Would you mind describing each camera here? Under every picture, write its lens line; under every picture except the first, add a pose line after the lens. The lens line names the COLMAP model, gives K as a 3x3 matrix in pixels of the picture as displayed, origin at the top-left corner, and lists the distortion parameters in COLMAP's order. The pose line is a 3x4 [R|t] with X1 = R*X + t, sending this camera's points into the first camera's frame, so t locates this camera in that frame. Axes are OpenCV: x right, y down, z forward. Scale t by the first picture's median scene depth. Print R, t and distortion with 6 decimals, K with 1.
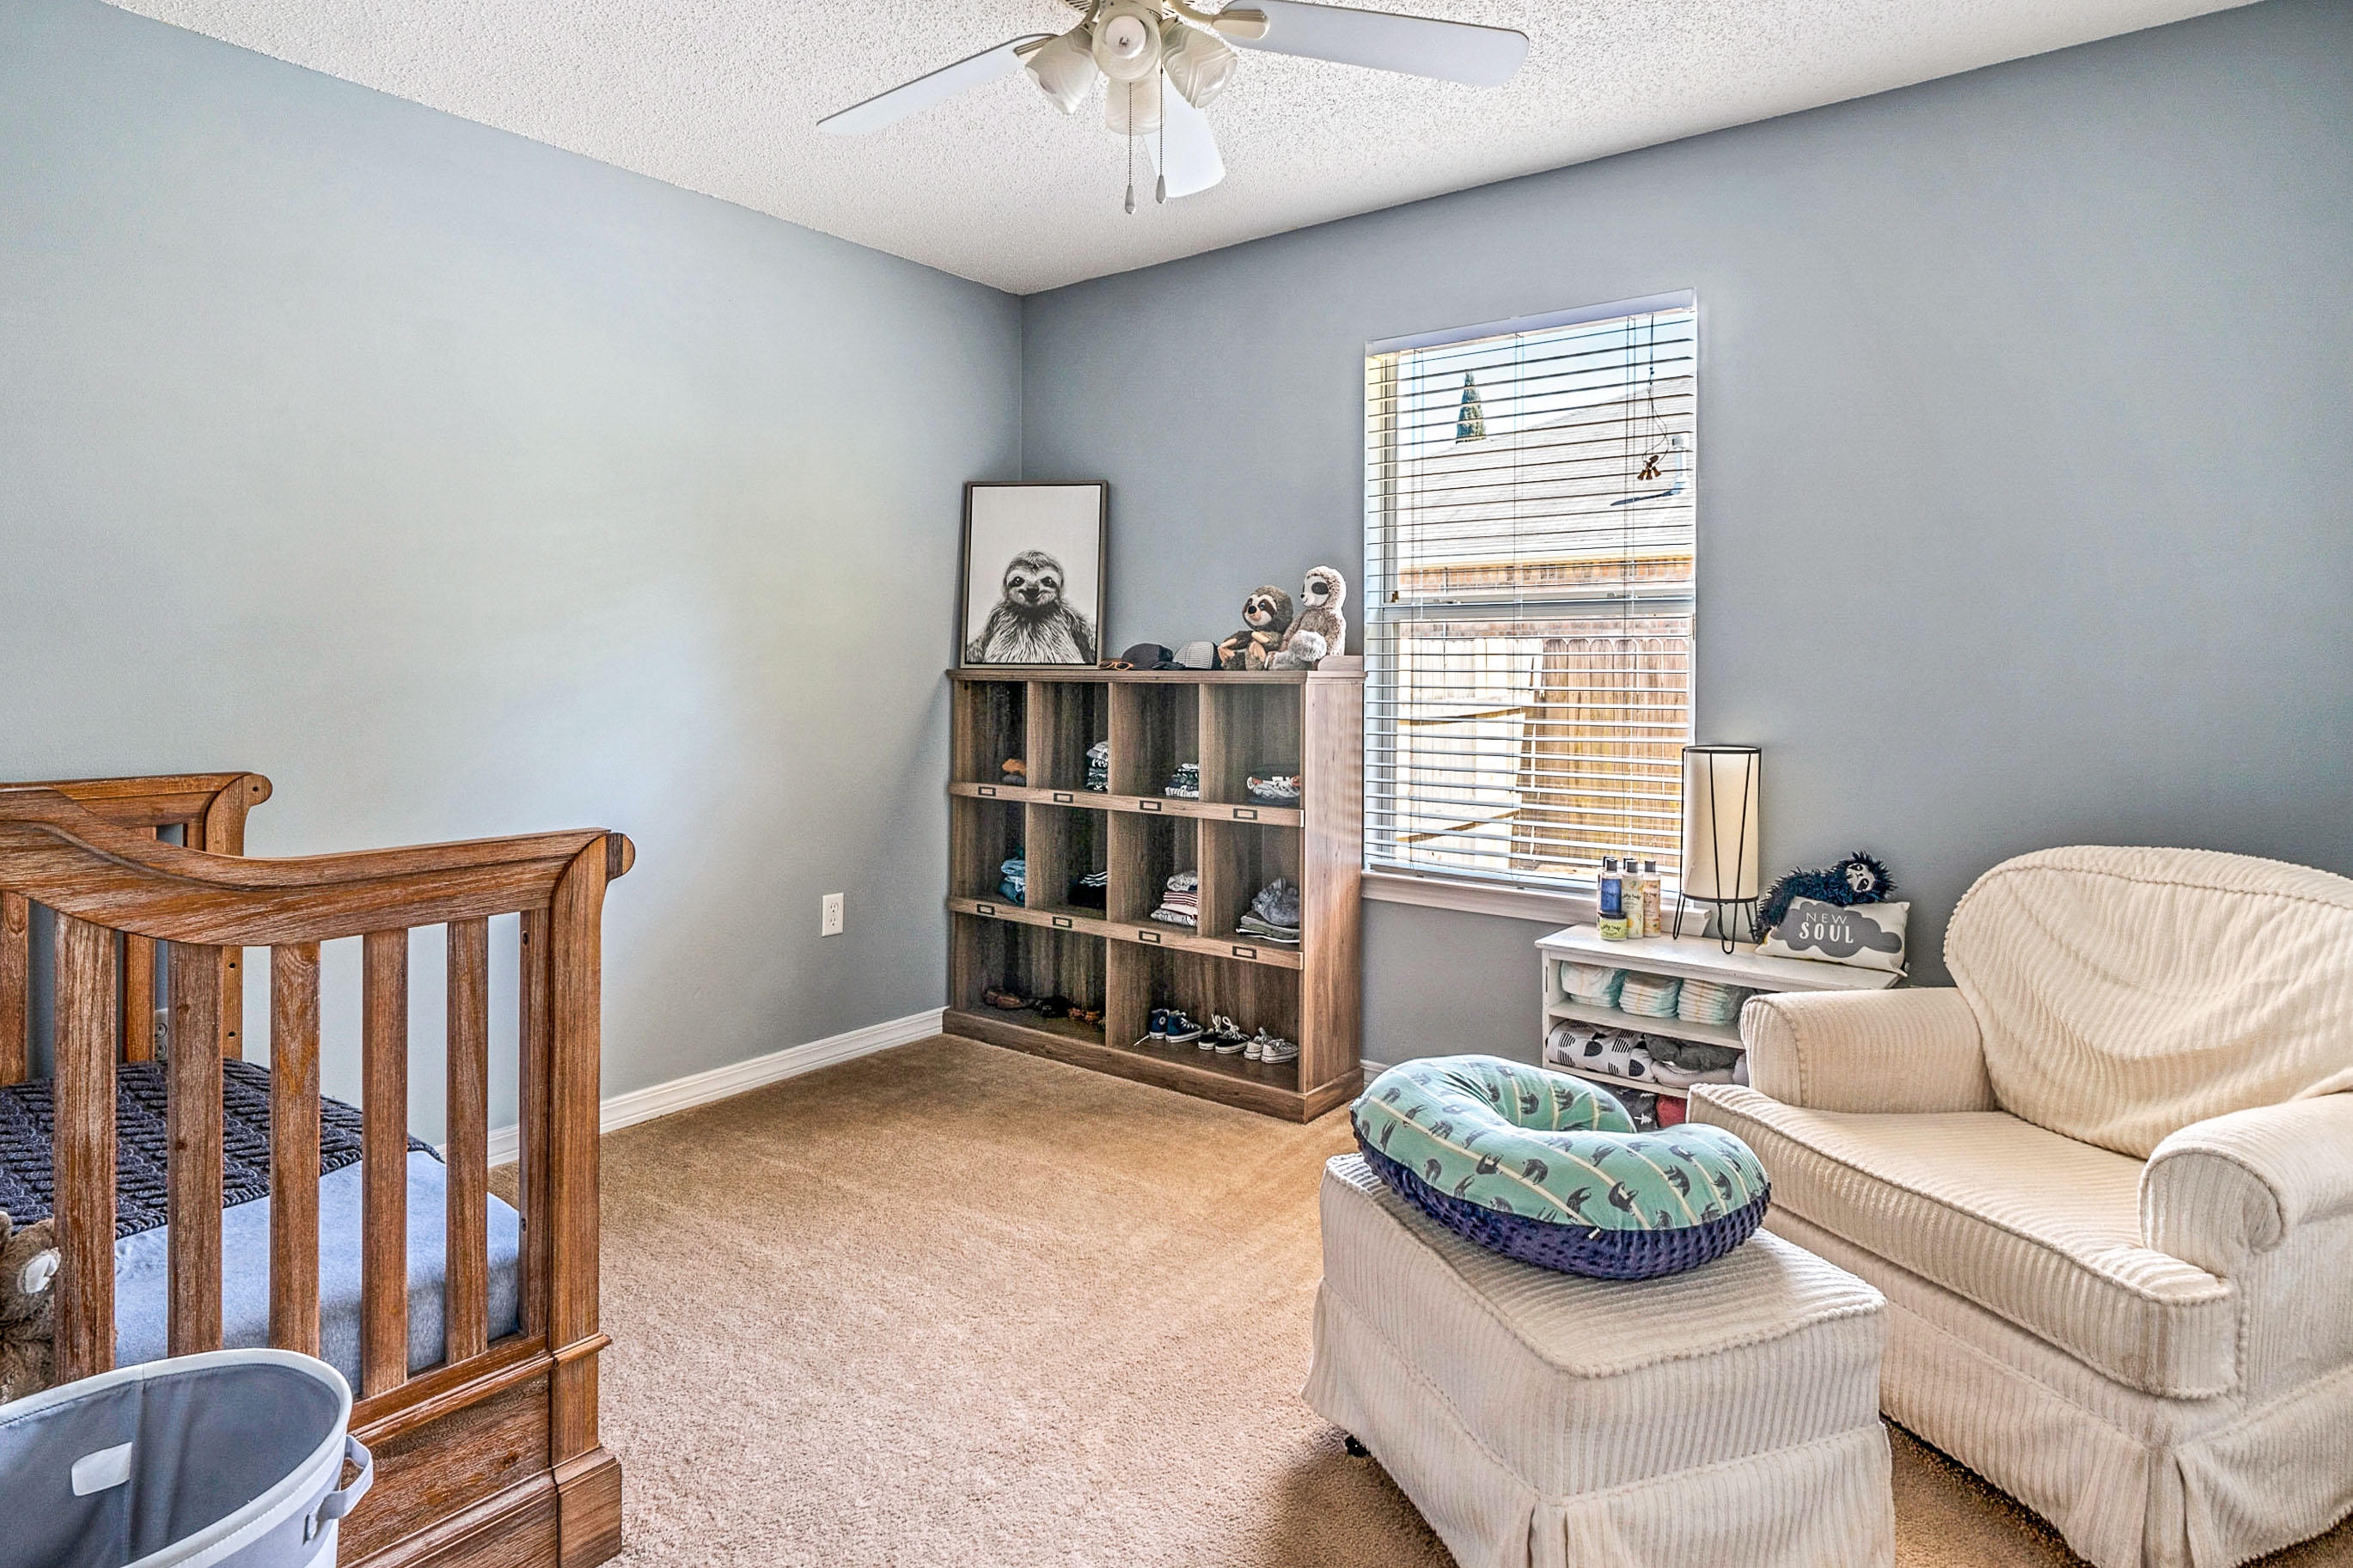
lens RADIAL K [[1296.4, 0, 1190.9], [0, 1296.4, 689.0], [0, 0, 1]] dist [-0.001172, -0.000810]
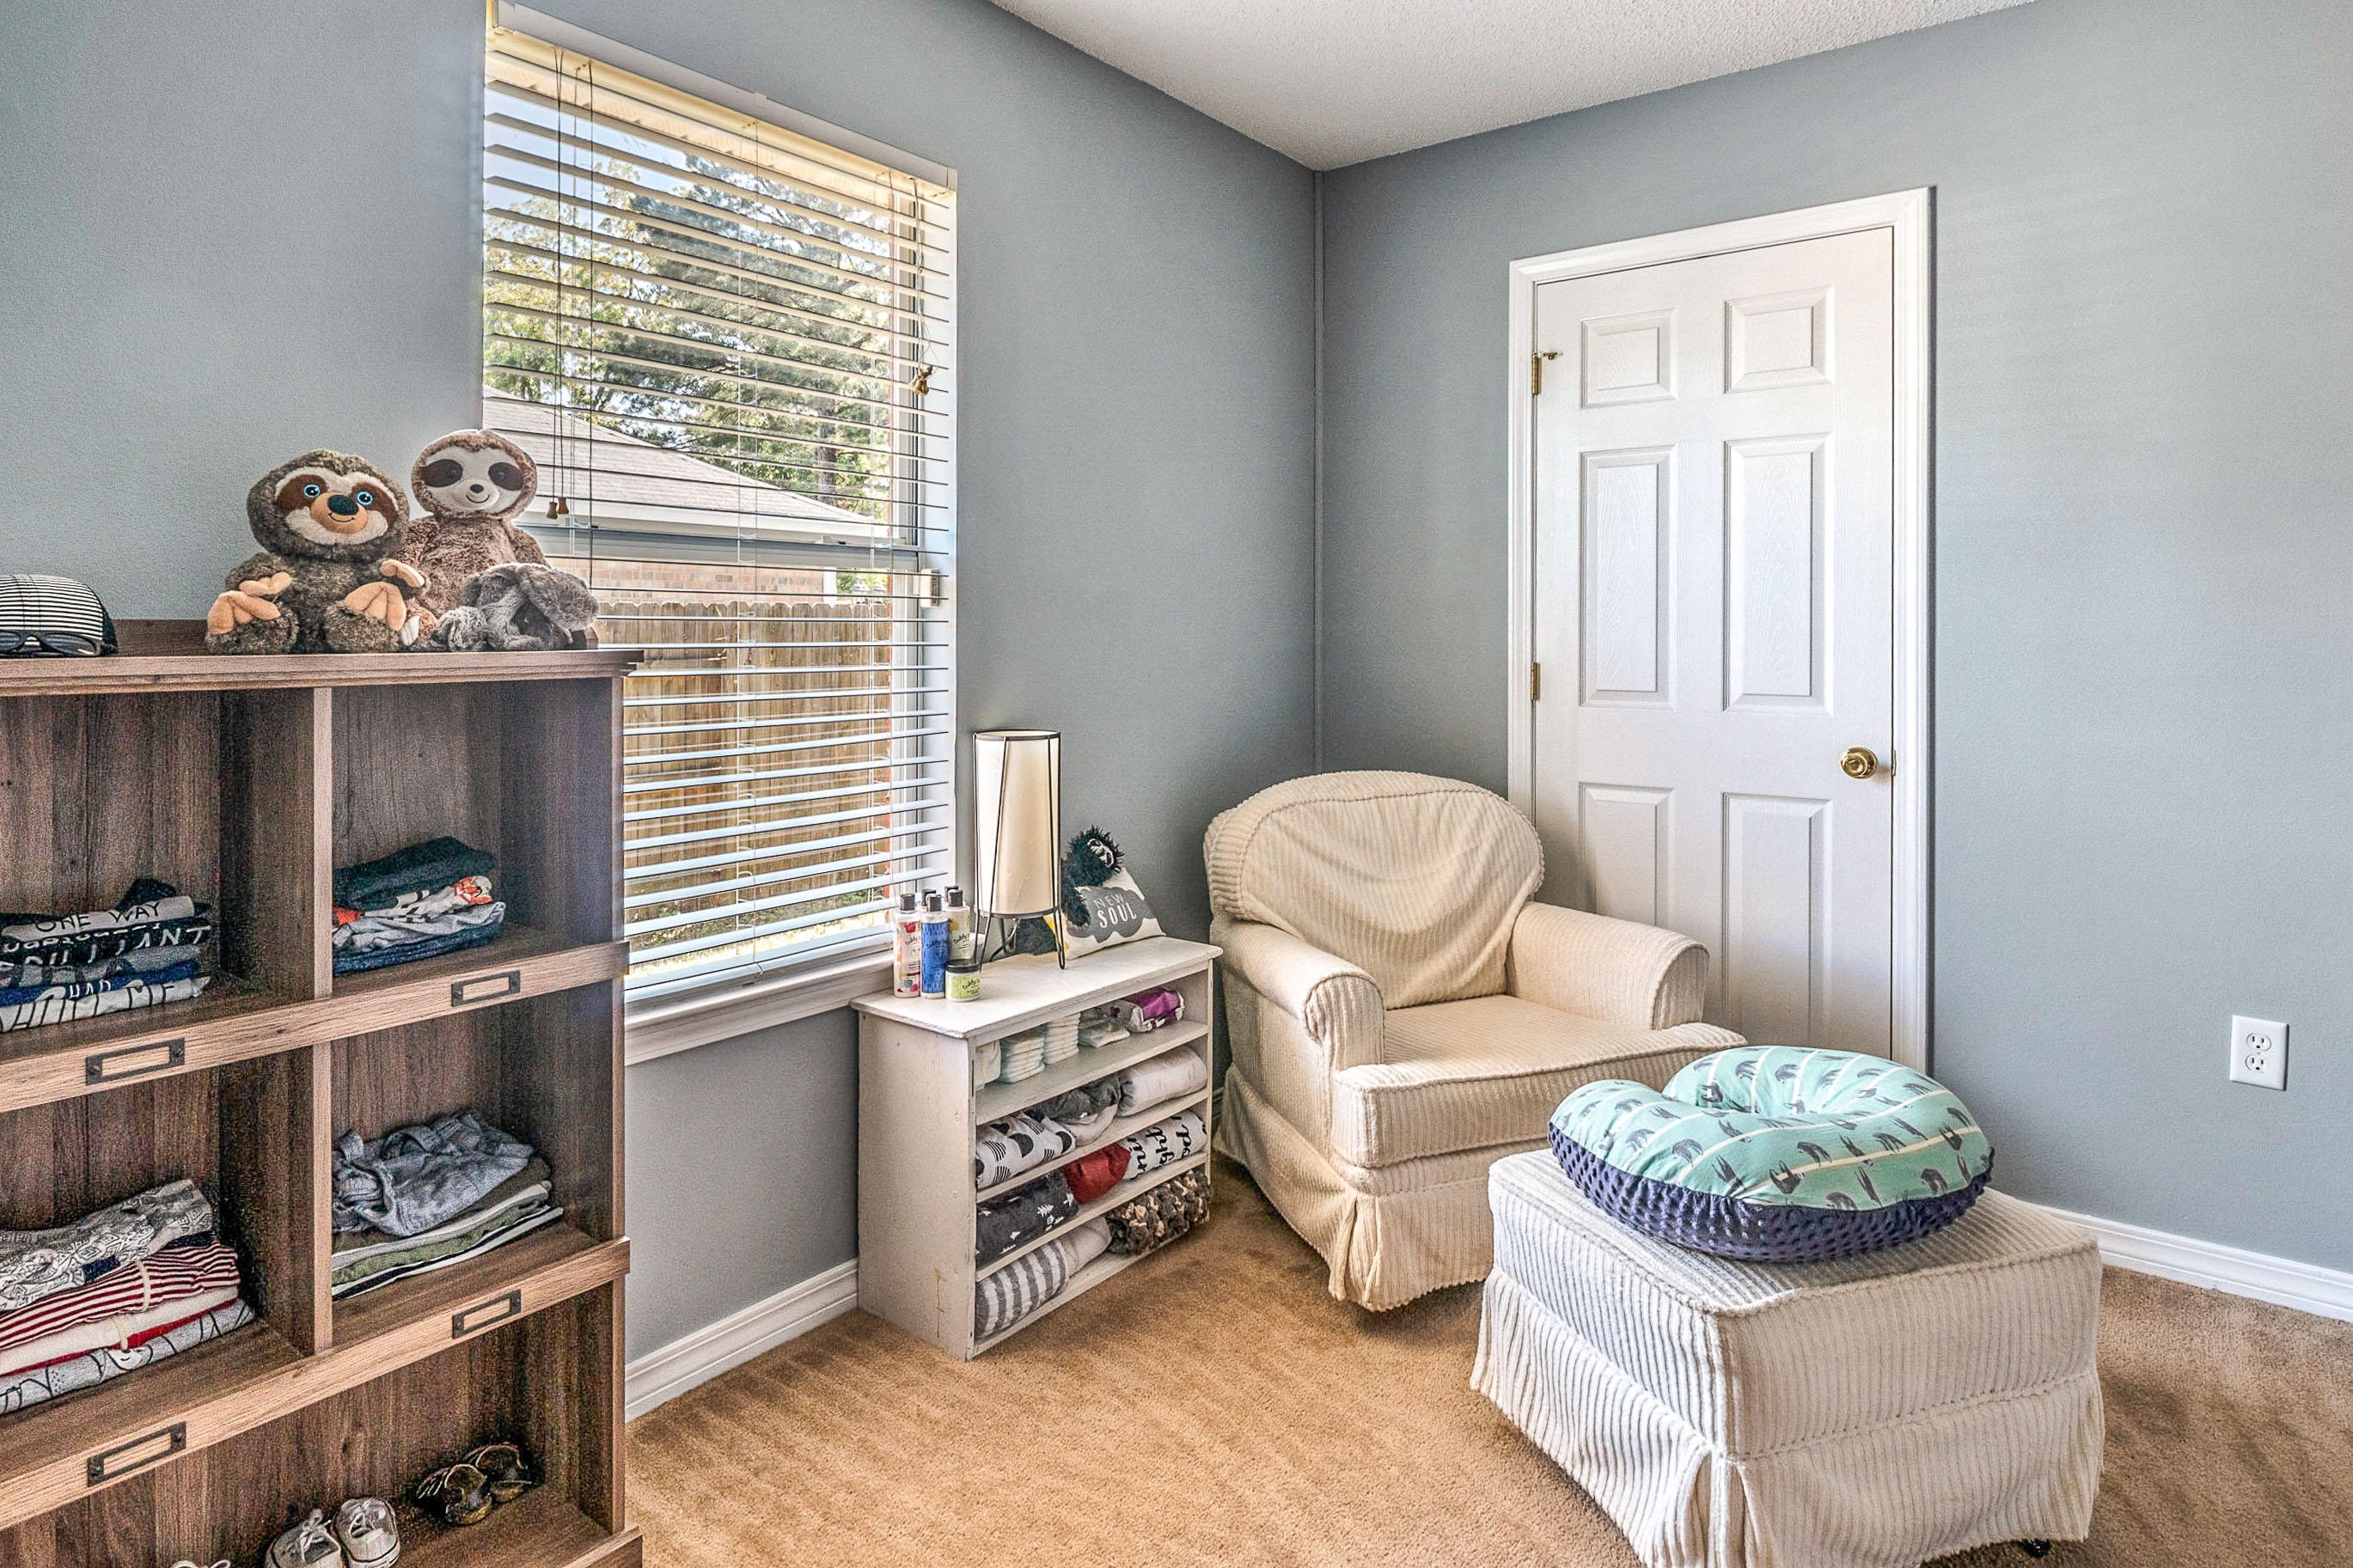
lens RADIAL K [[1269.9, 0, 1175.5], [0, 1269.9, 653.5], [0, 0, 1]] dist [-0.000365, -0.000269]
pose [[0.017571, -0.008115, 0.999813, -0.622884], [0.013923, 0.999872, 0.007870, -0.018447], [-0.999749, 0.013782, 0.017682, 1.295864]]
